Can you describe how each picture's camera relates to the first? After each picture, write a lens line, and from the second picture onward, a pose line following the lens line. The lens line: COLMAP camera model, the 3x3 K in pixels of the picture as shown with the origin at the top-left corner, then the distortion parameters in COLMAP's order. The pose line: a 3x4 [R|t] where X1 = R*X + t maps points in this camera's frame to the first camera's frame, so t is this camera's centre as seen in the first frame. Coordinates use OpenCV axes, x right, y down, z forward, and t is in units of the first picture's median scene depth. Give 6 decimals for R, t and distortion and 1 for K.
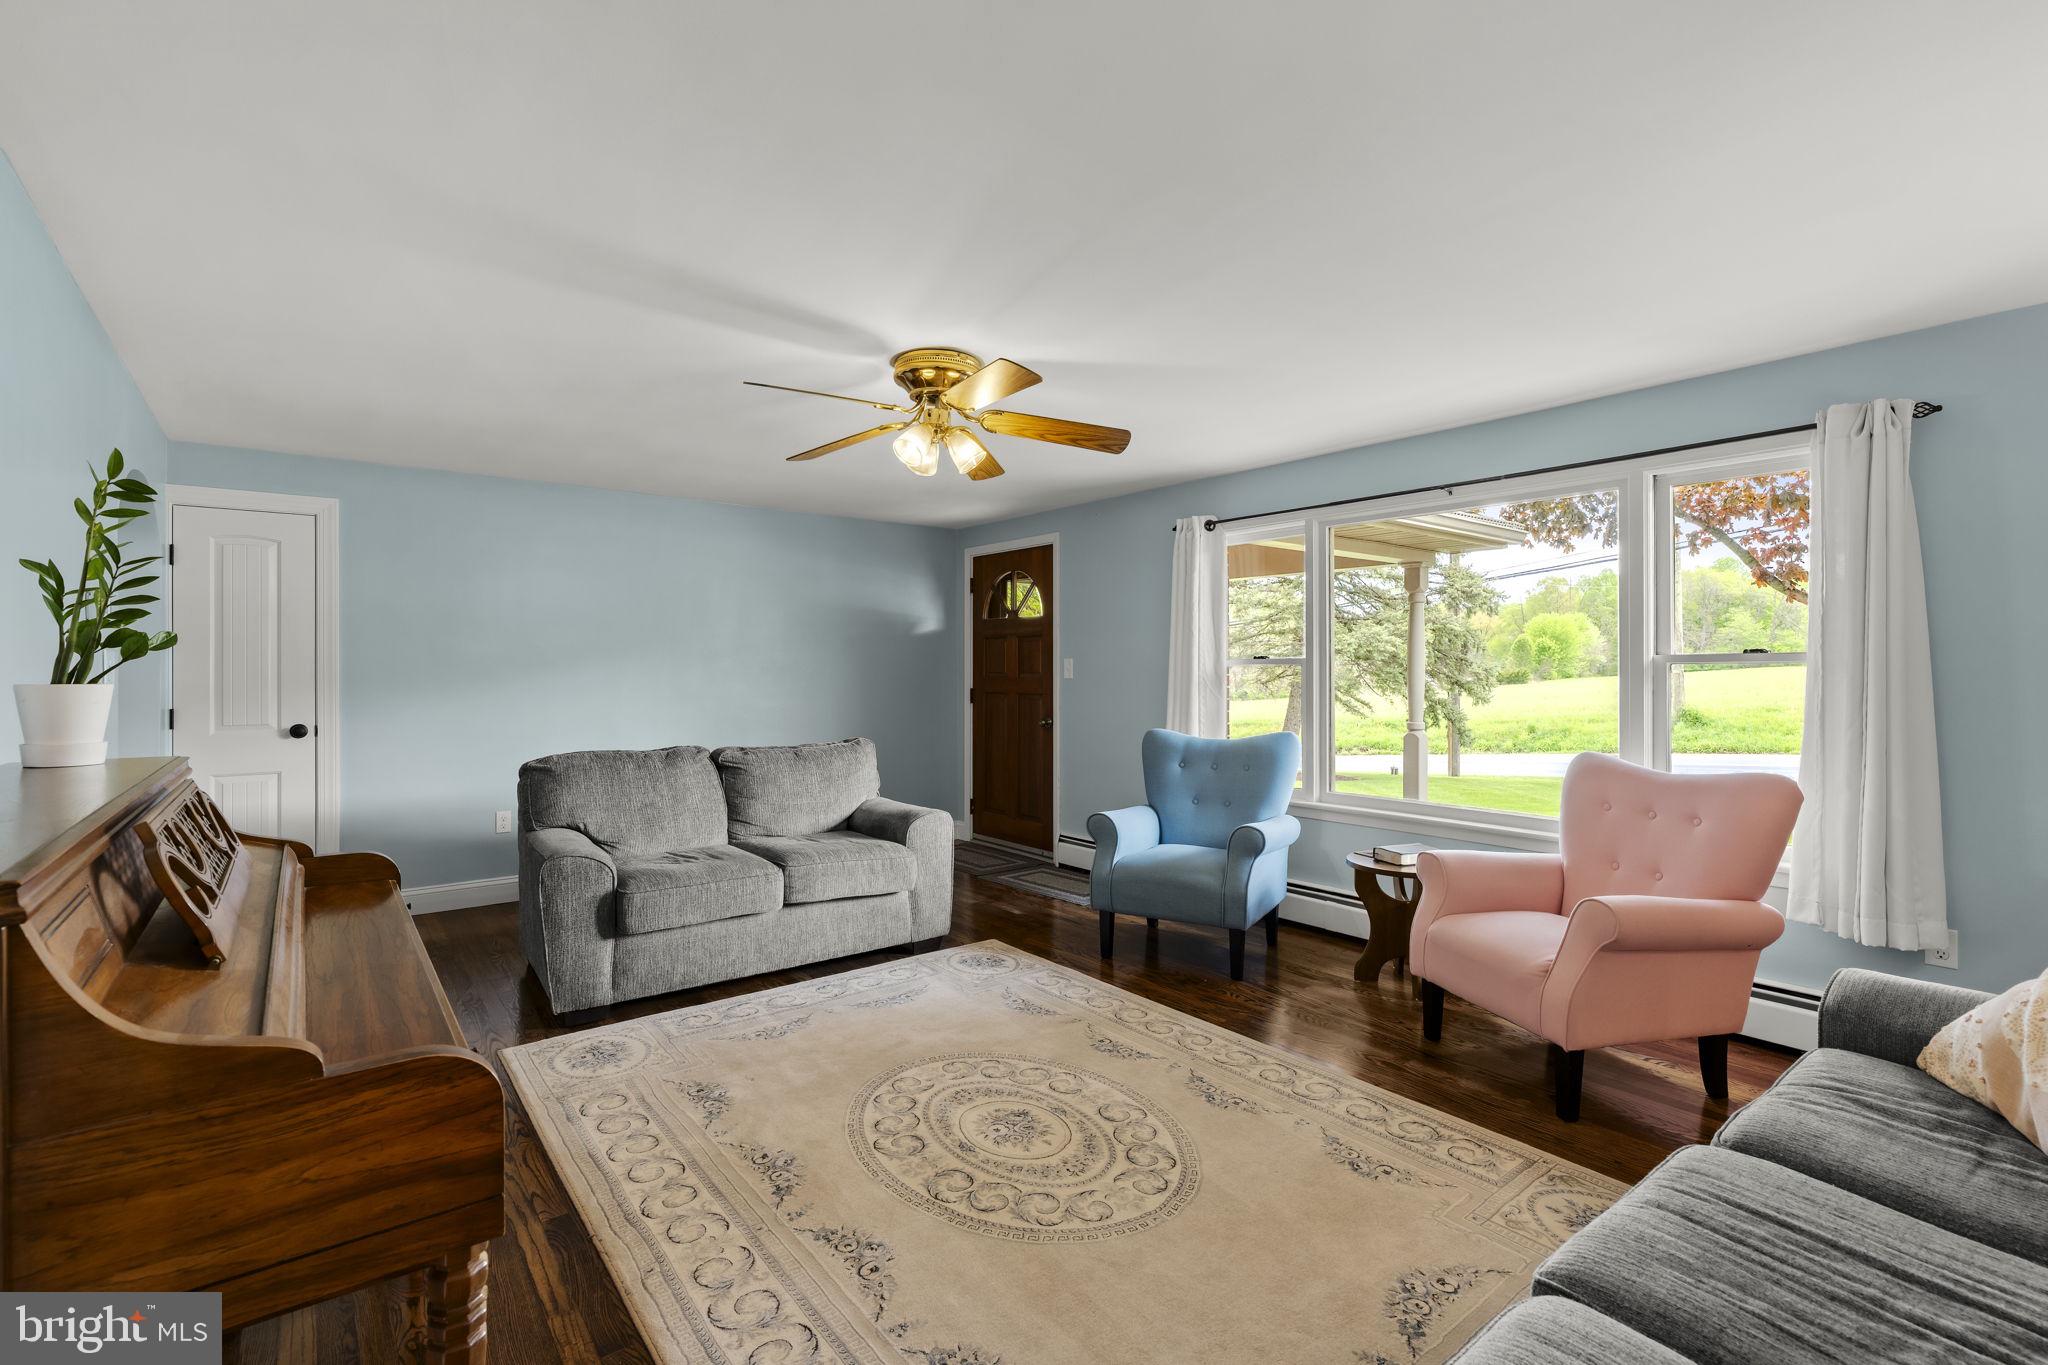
lens RADIAL K [[918.7, 0, 1026.4], [0, 918.7, 676.8], [0, 0, 1]] dist [-0.011336, 0.001612]
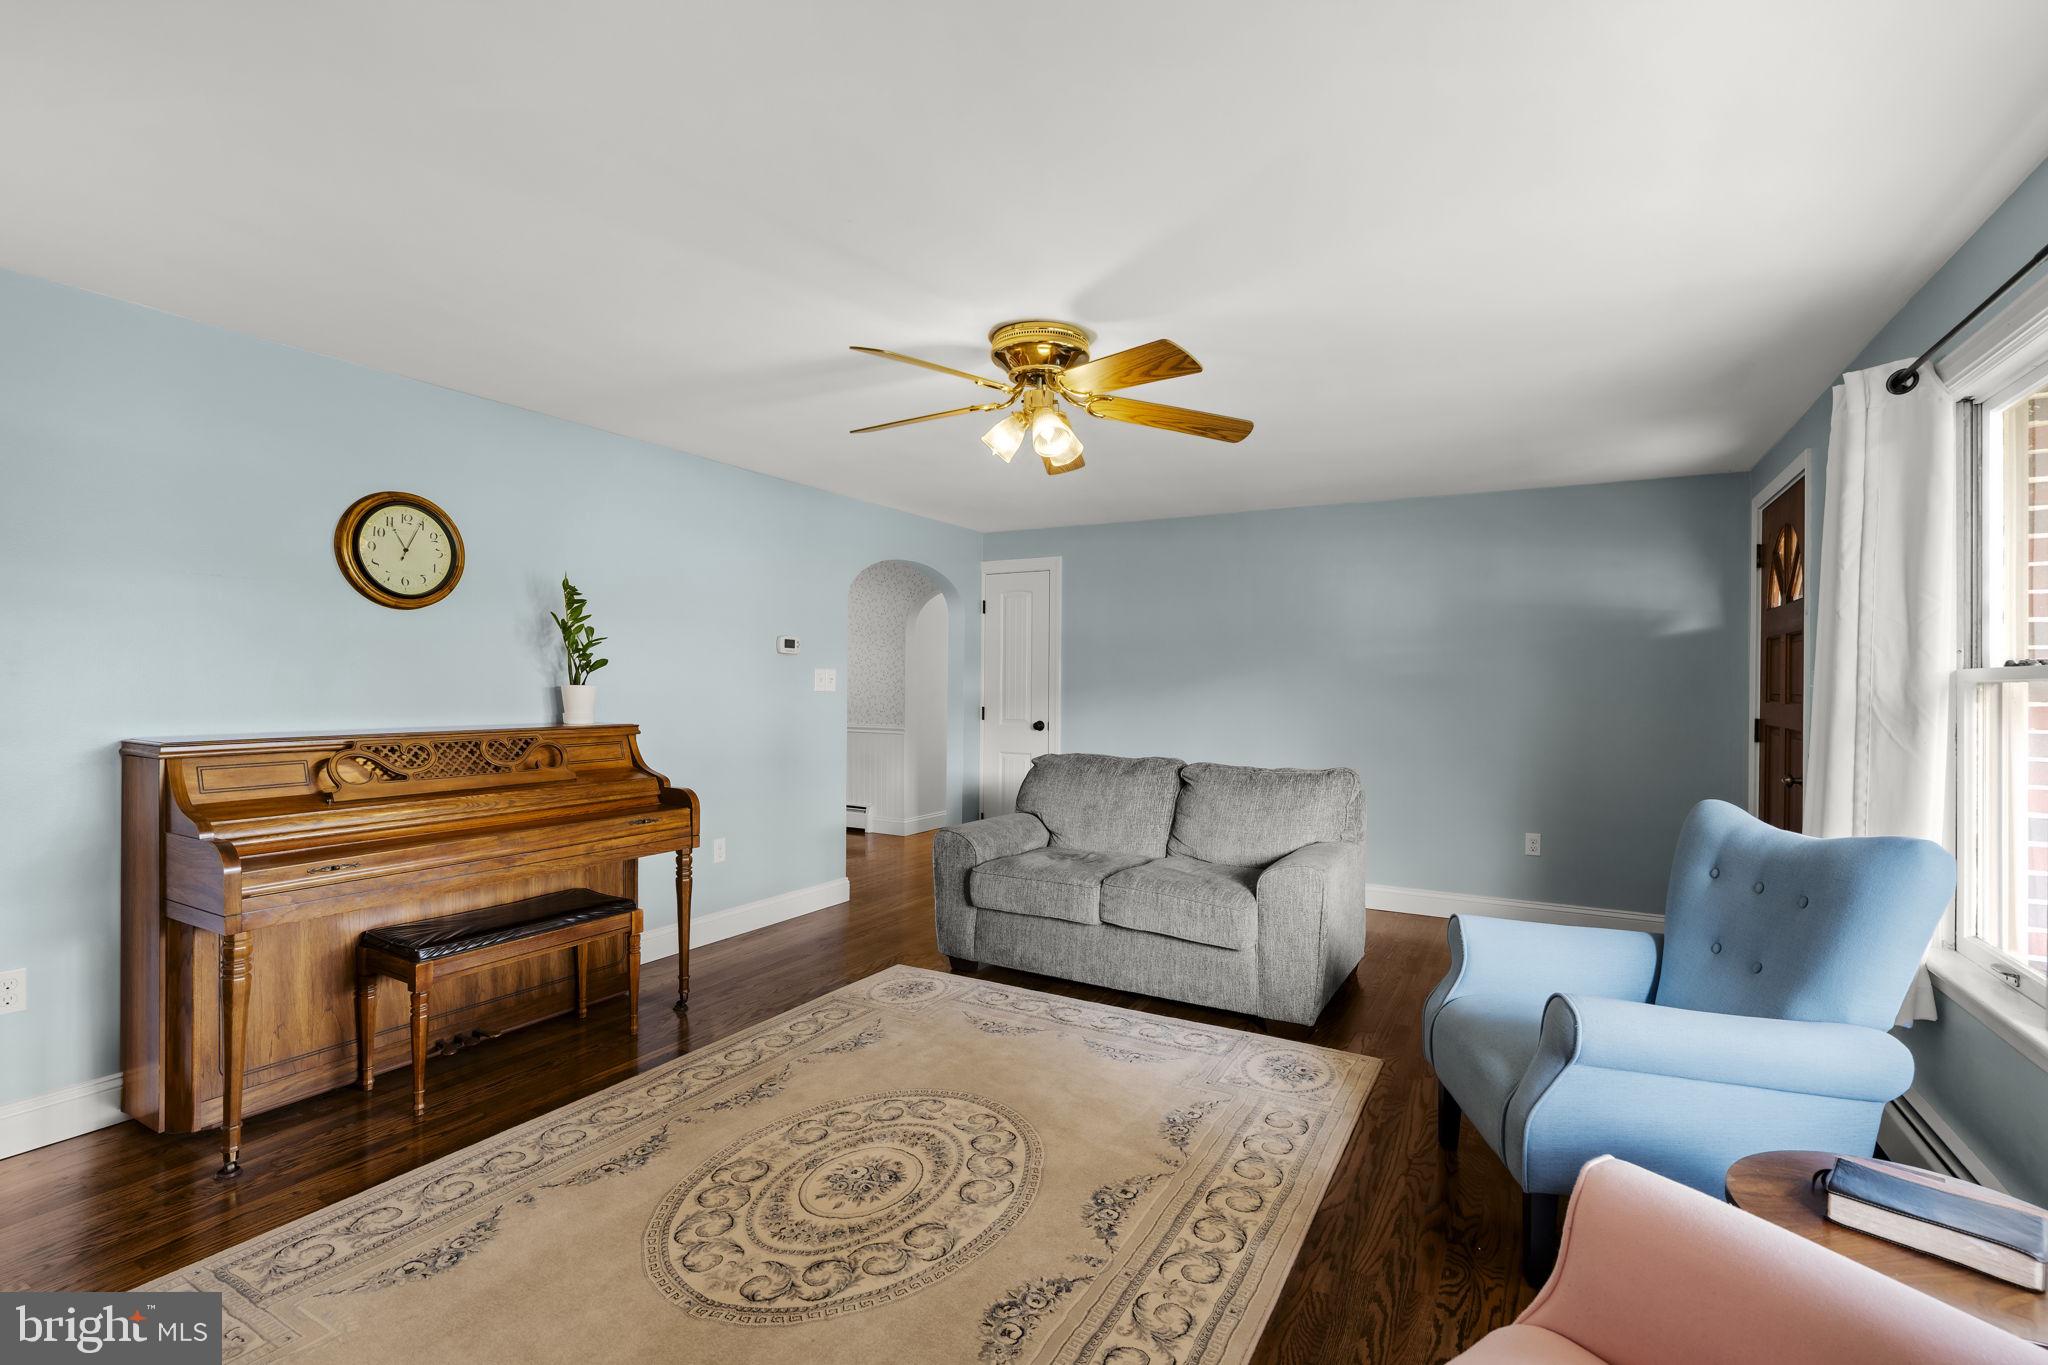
lens RADIAL K [[918.7, 0, 1026.4], [0, 918.7, 676.8], [0, 0, 1]] dist [-0.011336, 0.001612]
pose [[0.379242, -0.002852, -0.925293, 0.708879], [-0.018654, 0.999768, -0.010727, -0.000327], [0.925109, 0.021329, 0.379101, 0.632970]]
